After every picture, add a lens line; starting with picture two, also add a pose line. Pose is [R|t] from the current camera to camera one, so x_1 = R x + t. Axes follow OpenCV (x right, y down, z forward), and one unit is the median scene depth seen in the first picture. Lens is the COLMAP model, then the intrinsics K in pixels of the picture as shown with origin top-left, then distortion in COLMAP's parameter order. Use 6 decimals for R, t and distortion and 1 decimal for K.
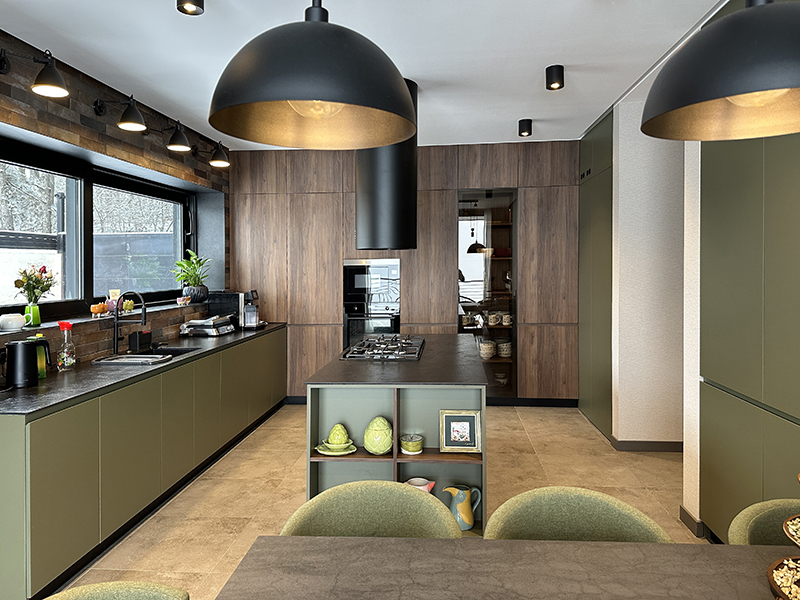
lens RADIAL K [[558.5, 0, 393.4], [0, 558.5, 284.7], [0, 0, 1]] dist [0.114145, -0.179256]
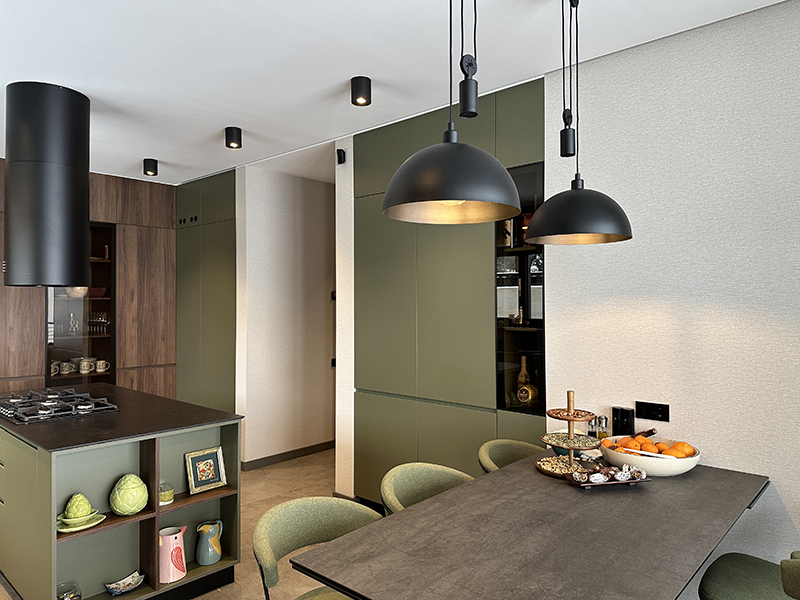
lens RADIAL K [[578.2, 0, 398.6], [0, 578.2, 313.0], [0, 0, 1]] dist [0.044584, -0.100914]
pose [[0.591572, -0.003657, 0.806244, -0.286230], [0.023036, 0.999658, -0.012369, -0.000864], [-0.805923, 0.025890, 0.591454, 0.050870]]
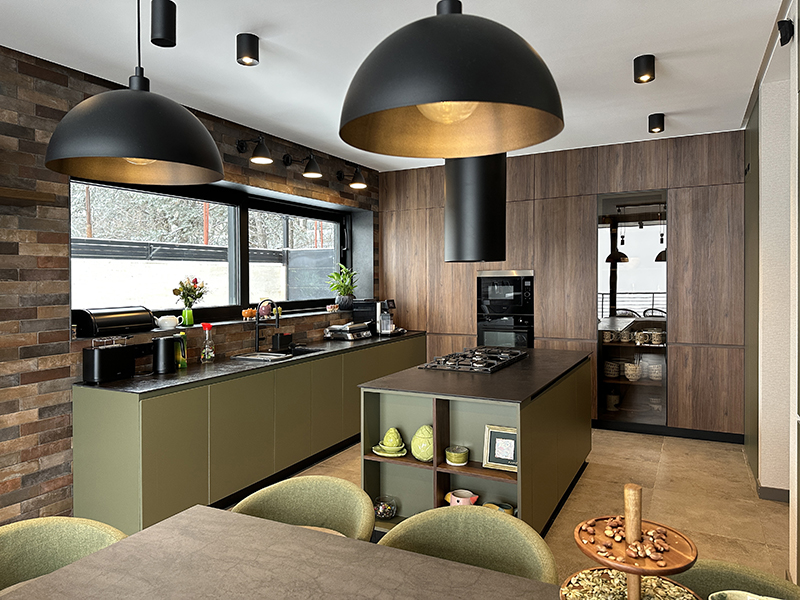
lens RADIAL K [[558.9, 0, 397.1], [0, 558.9, 291.6], [0, 0, 1]] dist [0.115657, -0.185940]
pose [[0.922002, 0.010822, -0.387033, 0.178737], [-0.012560, 0.999919, -0.001962, -0.004219], [0.386981, 0.006670, 0.922064, 0.012675]]
